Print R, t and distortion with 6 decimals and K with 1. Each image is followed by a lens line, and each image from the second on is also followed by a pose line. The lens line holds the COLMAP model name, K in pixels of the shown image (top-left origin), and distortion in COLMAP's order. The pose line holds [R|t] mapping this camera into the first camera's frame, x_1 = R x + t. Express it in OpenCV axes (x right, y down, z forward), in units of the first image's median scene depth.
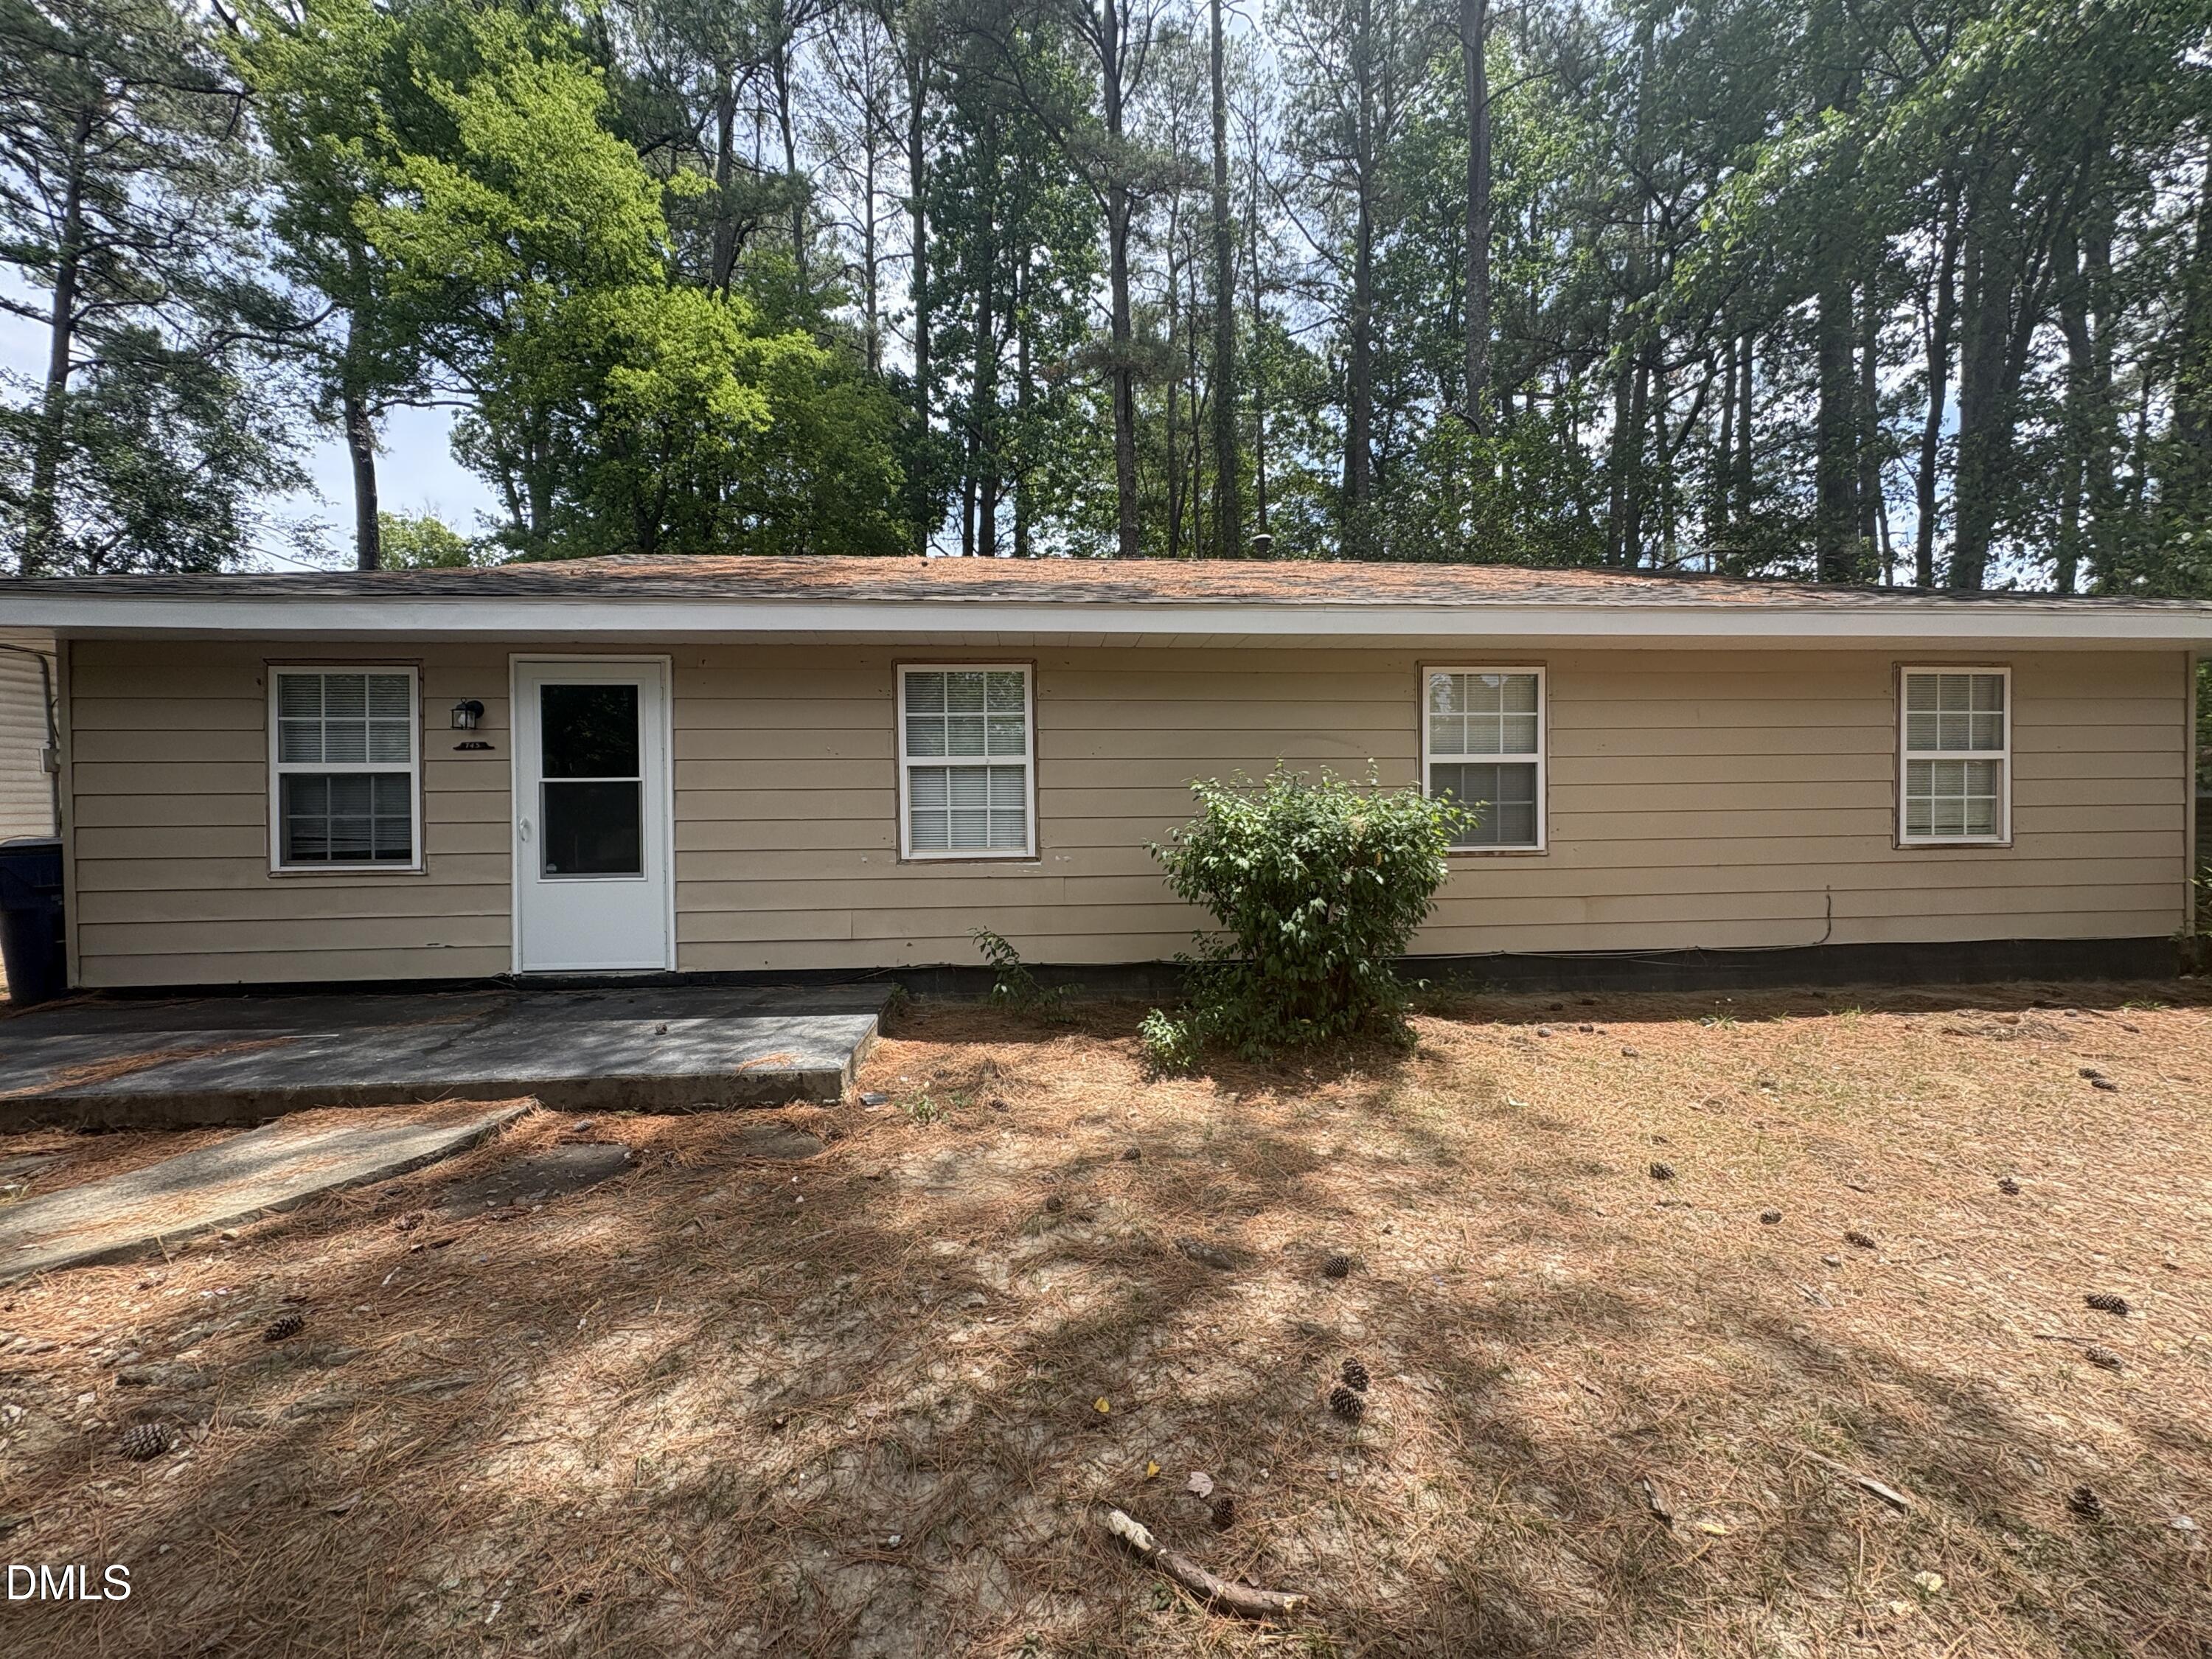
lens RADIAL K [[877.4, 0, 1106.0], [0, 877.4, 829.5], [0, 0, 1]] dist [0.000579, 0.000019]
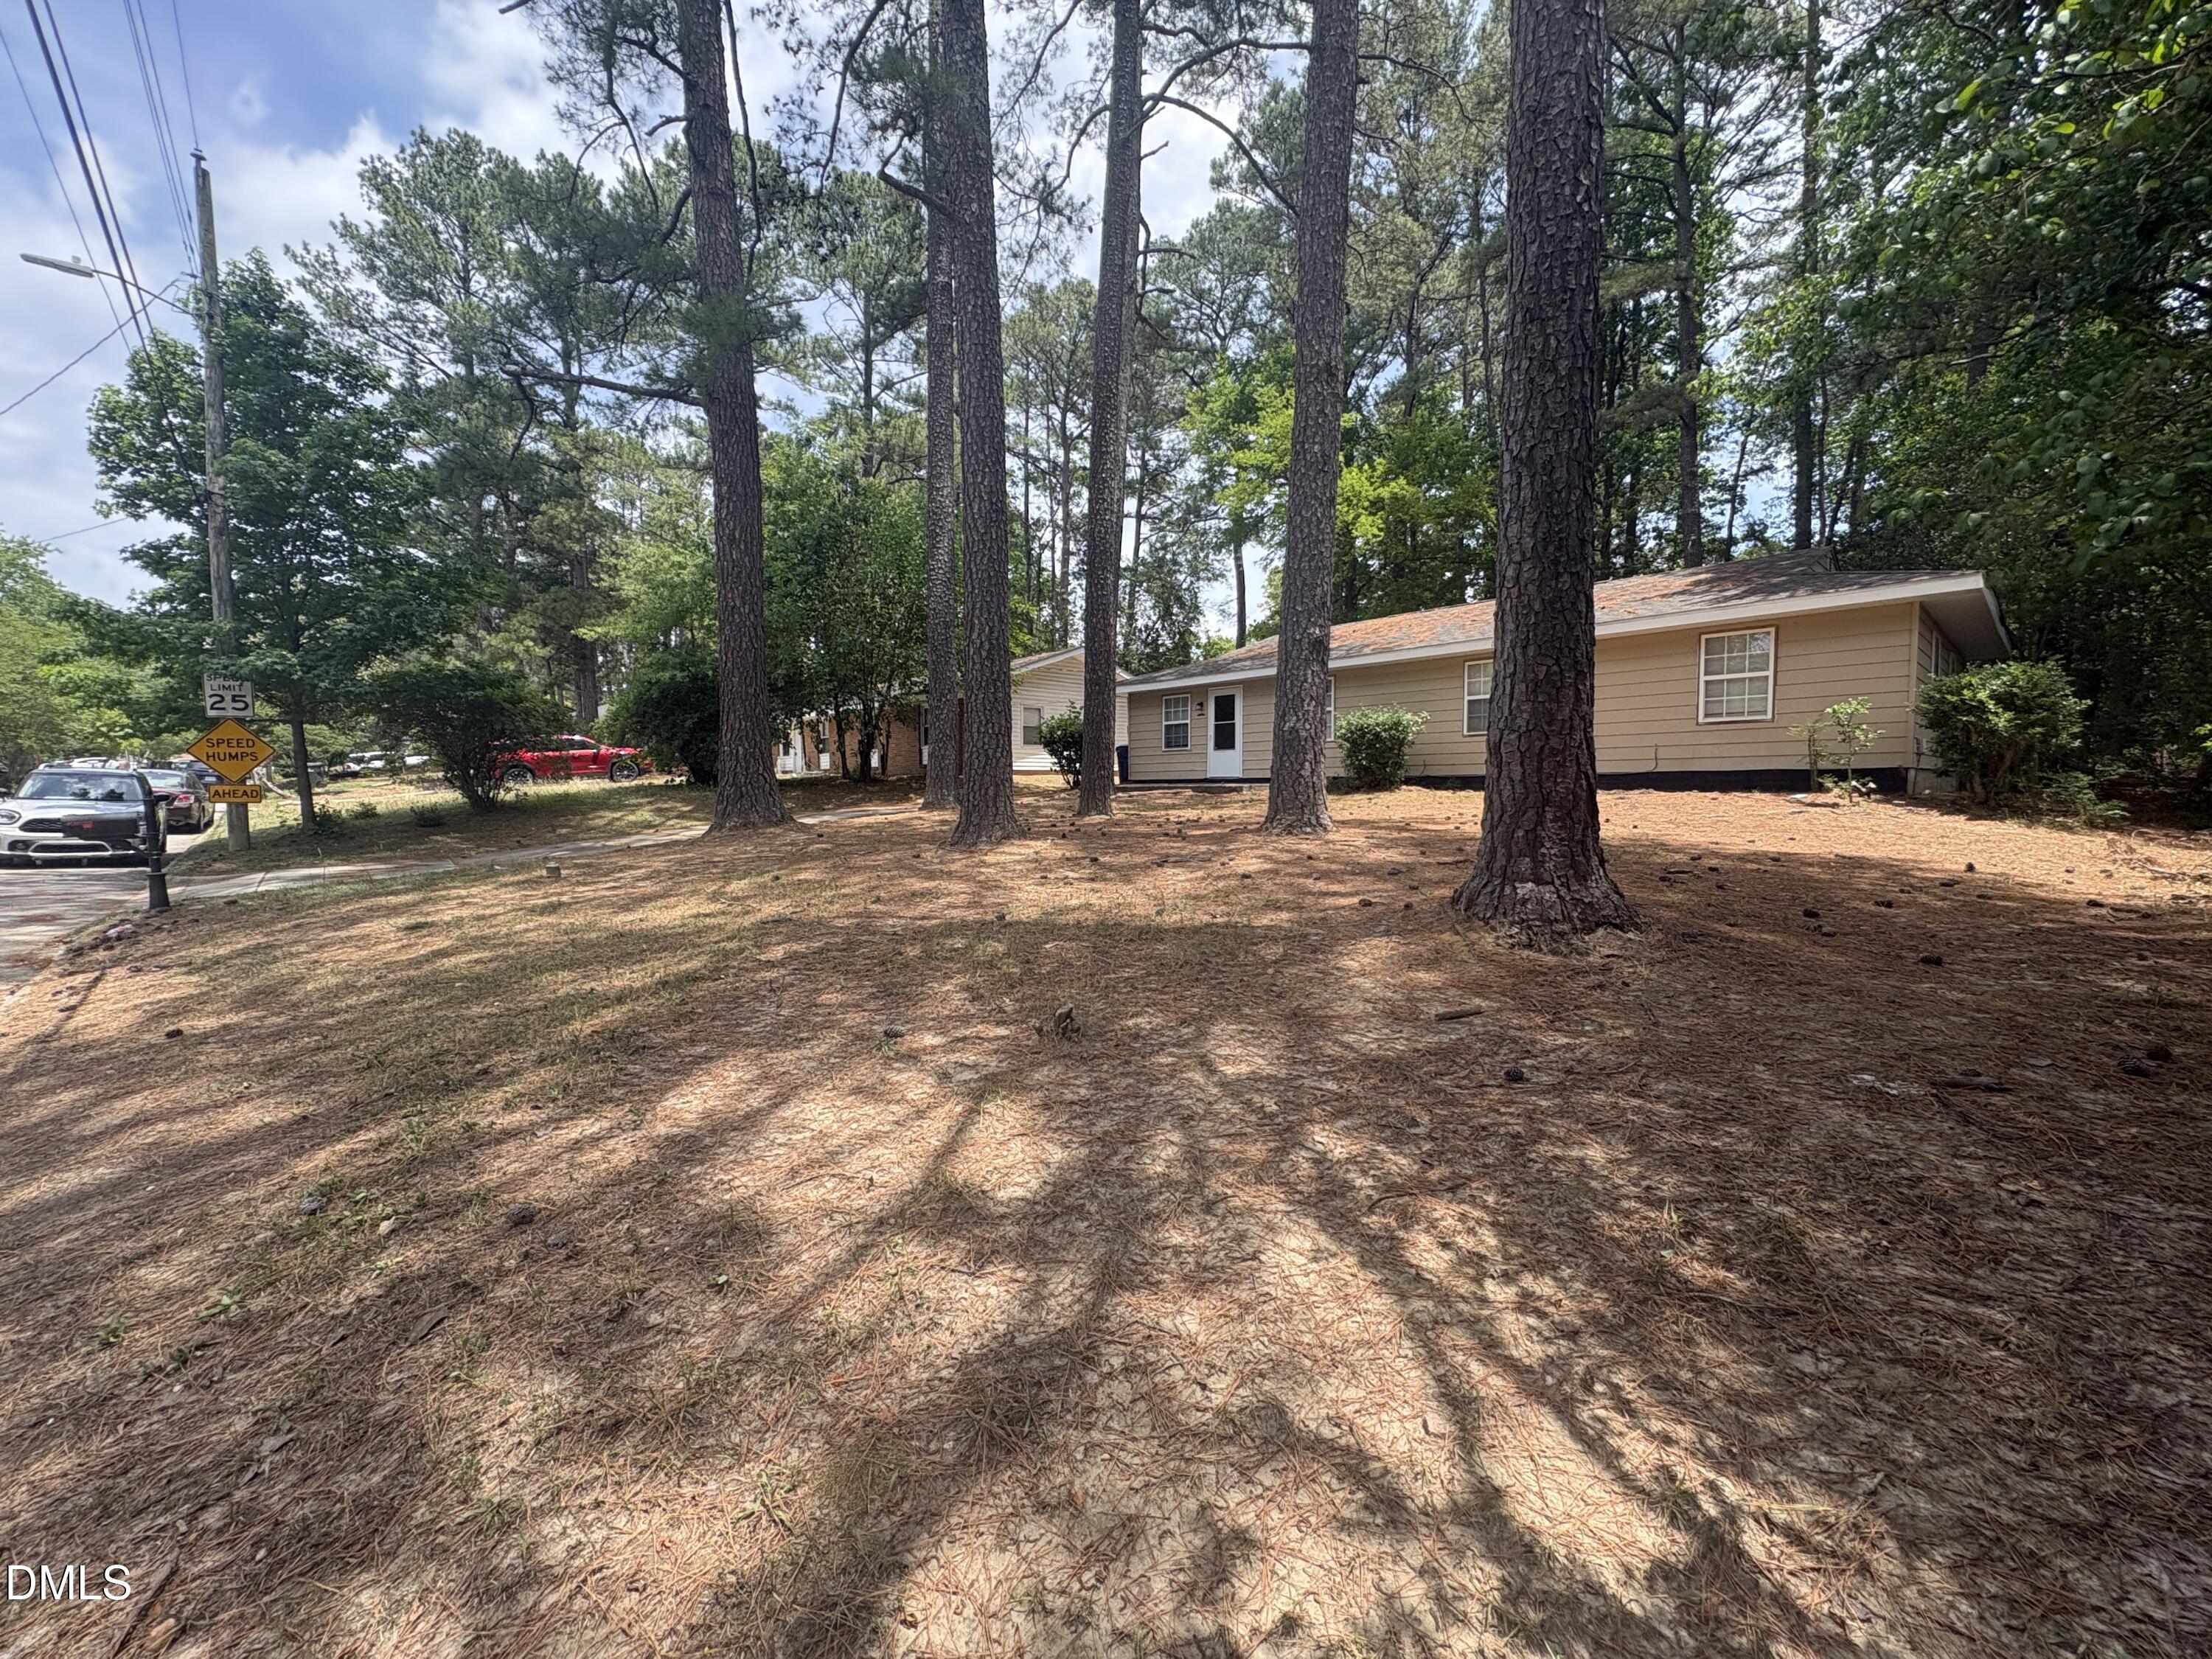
lens RADIAL K [[877.4, 0, 1106.0], [0, 877.4, 829.5], [0, 0, 1]] dist [0.000579, 0.000019]
pose [[0.613796, 0.045277, -0.788165, 1.908492], [-0.012011, 0.998774, 0.048023, 0.208825], [0.789373, -0.020010, 0.613587, -1.539583]]
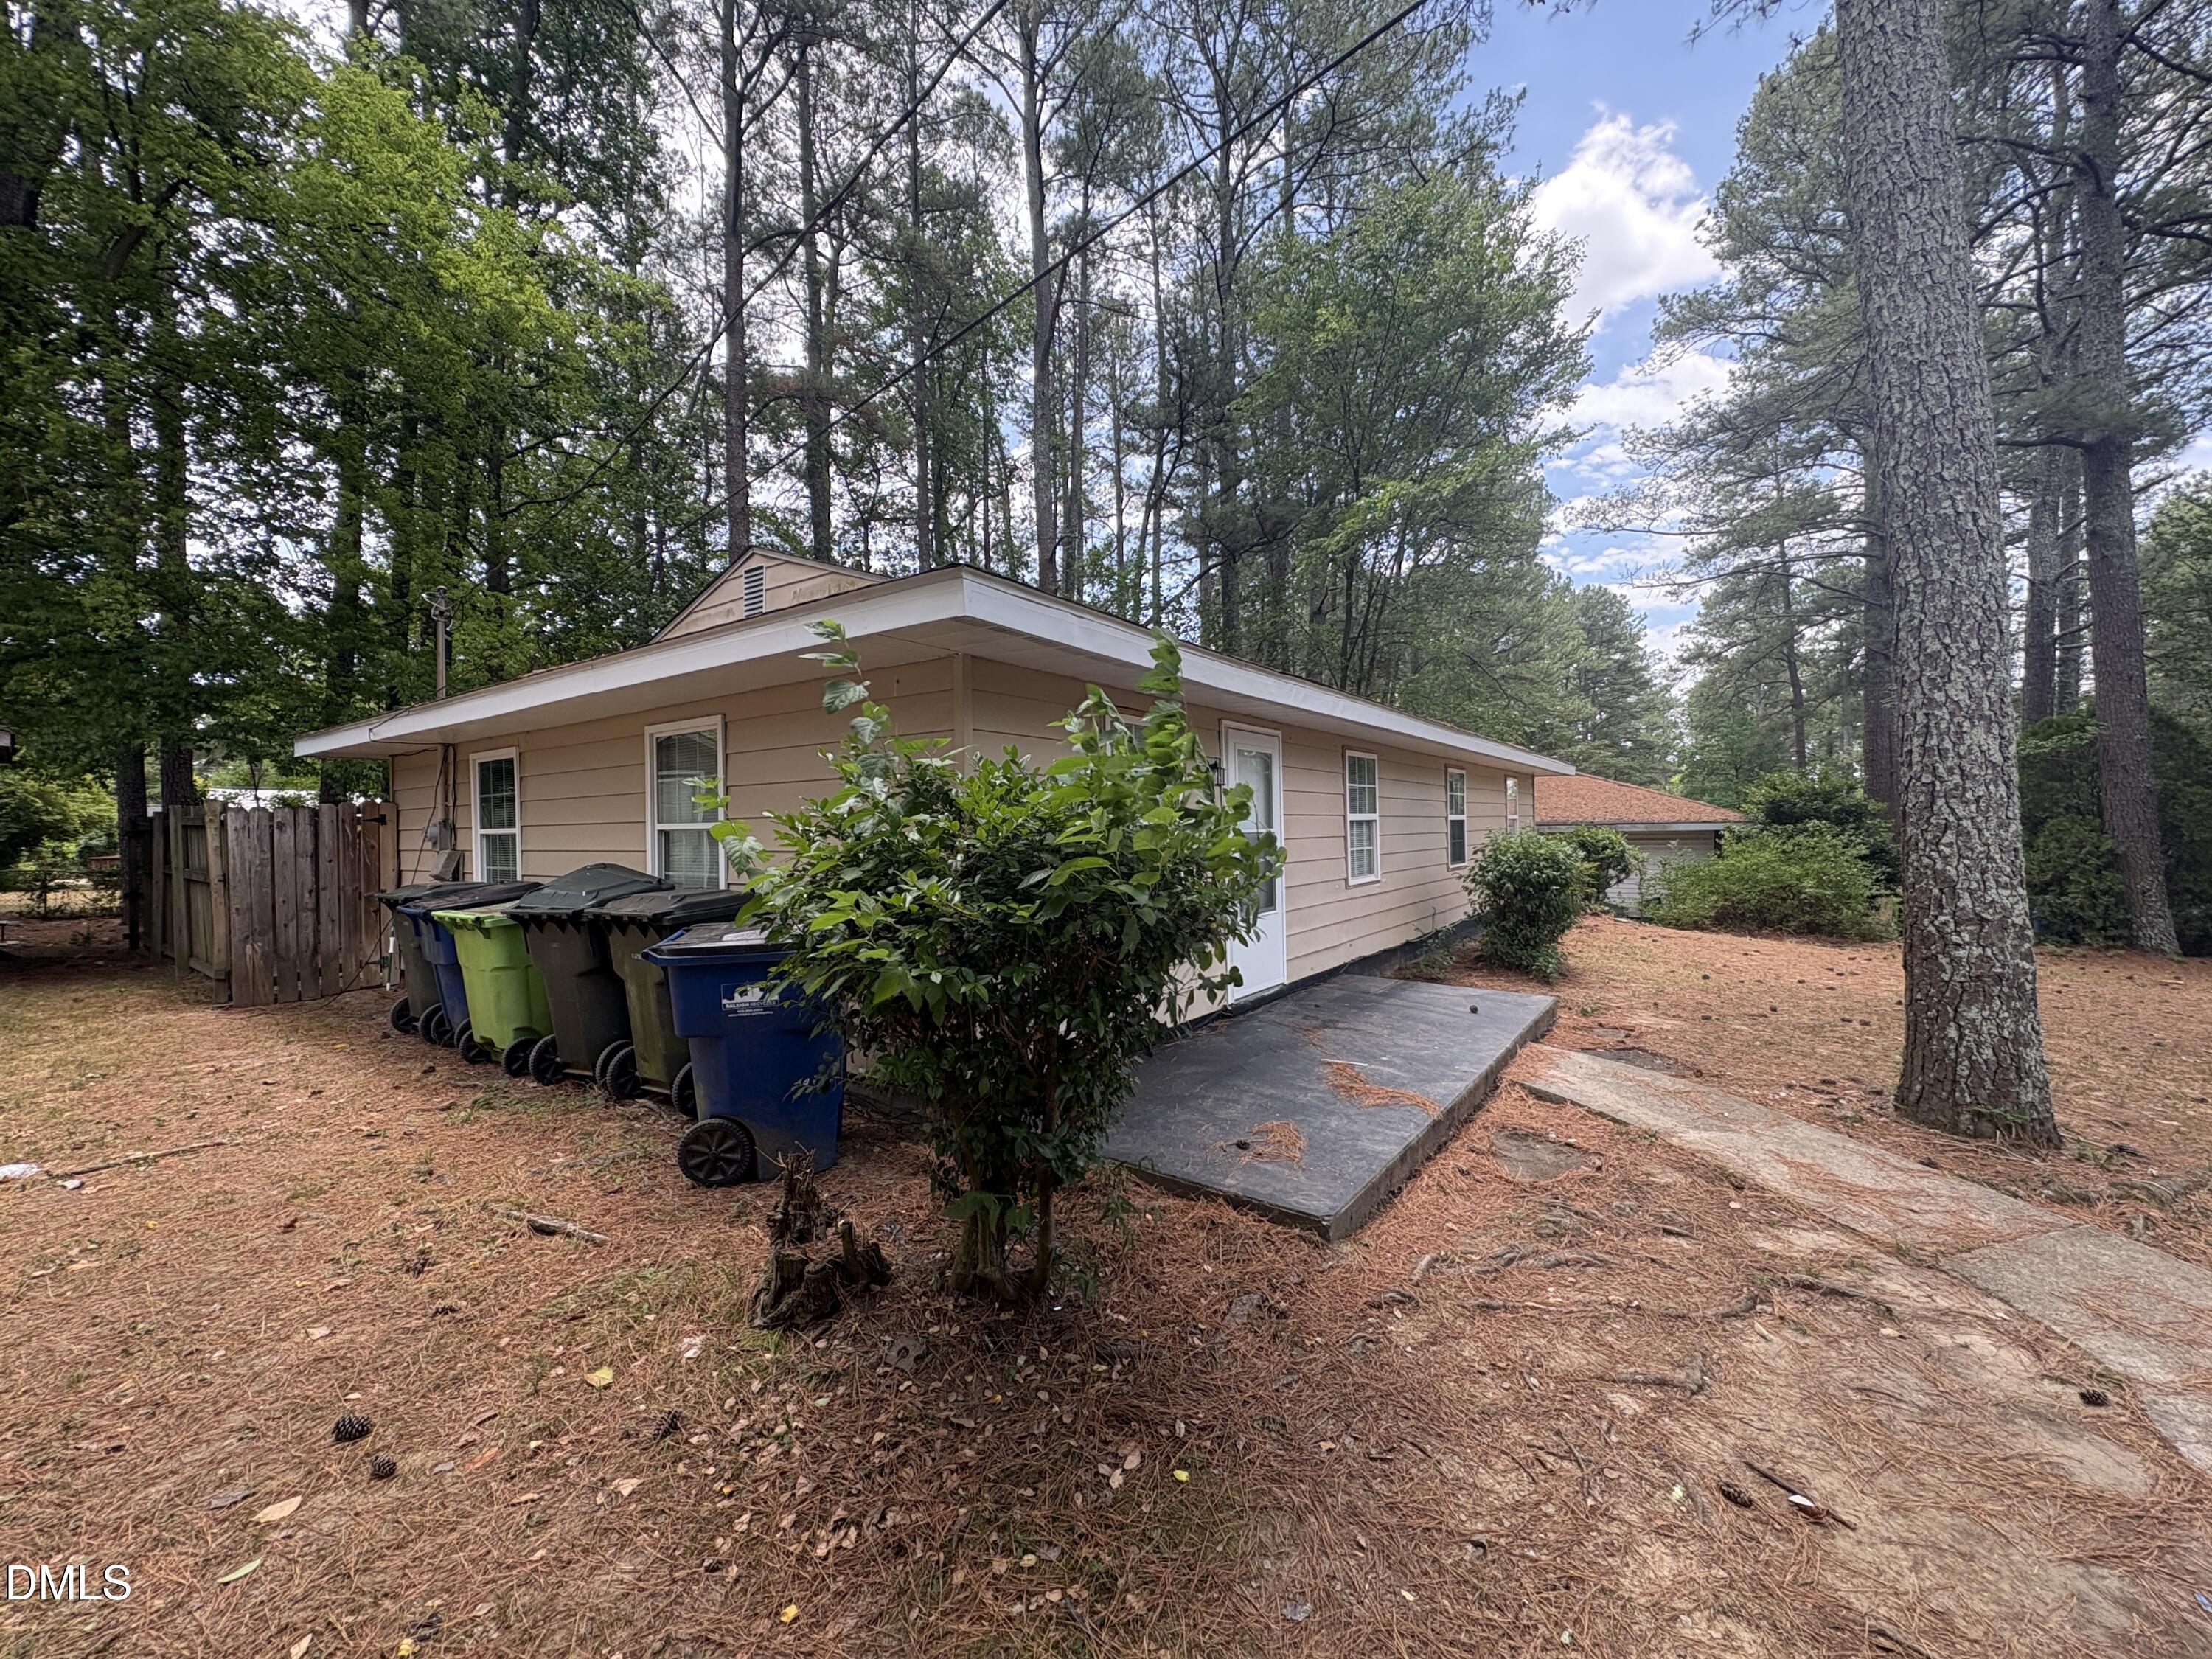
lens RADIAL K [[877.4, 0, 1106.0], [0, 877.4, 829.5], [0, 0, 1]] dist [0.000579, 0.000019]
pose [[0.642663, -0.000853, 0.766148, -1.614003], [0.026810, 0.999412, -0.021376, -0.038374], [-0.765679, 0.034278, 0.642308, 0.390007]]
